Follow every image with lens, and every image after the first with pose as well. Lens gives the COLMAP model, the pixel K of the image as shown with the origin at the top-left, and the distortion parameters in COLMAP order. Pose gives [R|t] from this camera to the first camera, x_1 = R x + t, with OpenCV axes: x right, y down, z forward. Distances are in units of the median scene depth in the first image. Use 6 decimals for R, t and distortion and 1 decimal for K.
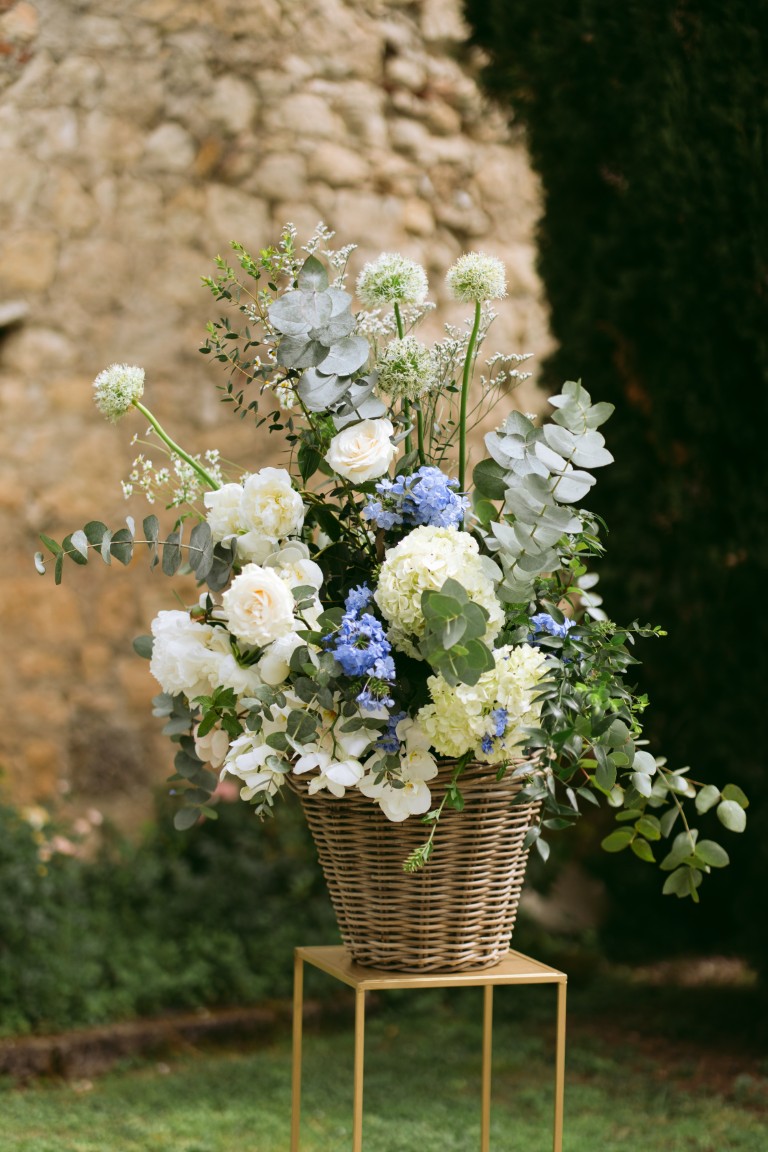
lens RADIAL K [[2764.7, 0, 384.0], [0, 2764.7, 576.0], [0, 0, 1]] dist [-0.015069, -0.260632]
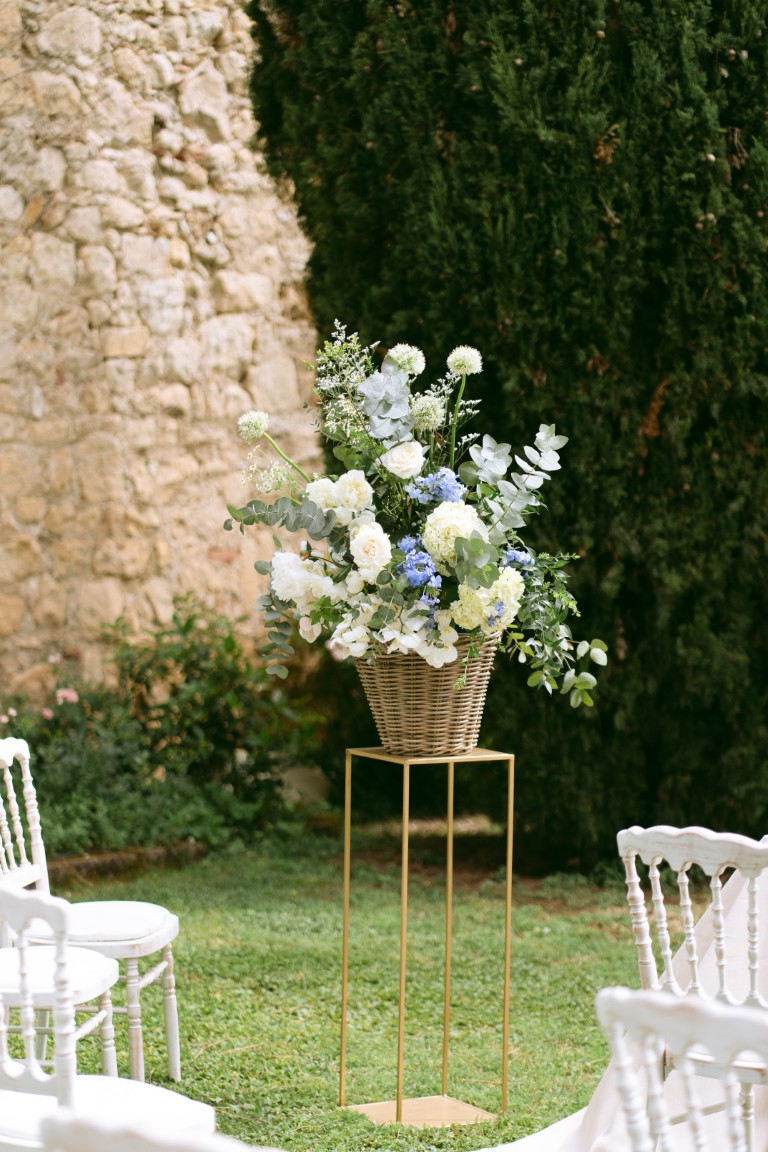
lens RADIAL K [[2764.7, 0, 384.0], [0, 2764.7, 576.0], [0, 0, 1]] dist [-0.015069, -0.260632]
pose [[0.982643, -0.021500, 0.184256, -0.187894], [0.018280, 0.999649, 0.019157, -0.002728], [-0.184604, -0.015456, 0.982692, -0.397684]]
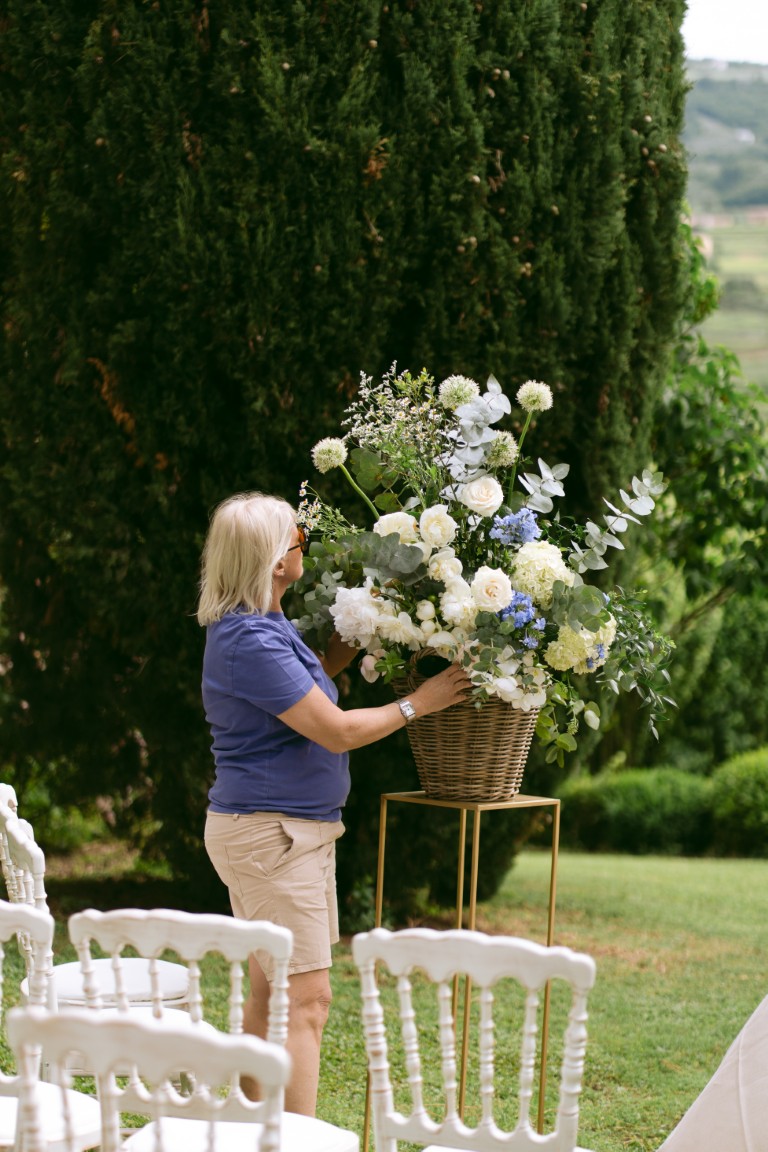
lens RADIAL K [[3043.3, 0, 384.0], [0, 3043.3, 576.0], [0, 0, 1]] dist [0.021686, -0.948541]
pose [[0.868241, -0.005268, 0.496115, -0.539854], [-0.003668, 0.999848, 0.017038, -0.014986], [-0.496129, -0.016613, 0.868090, -0.328894]]
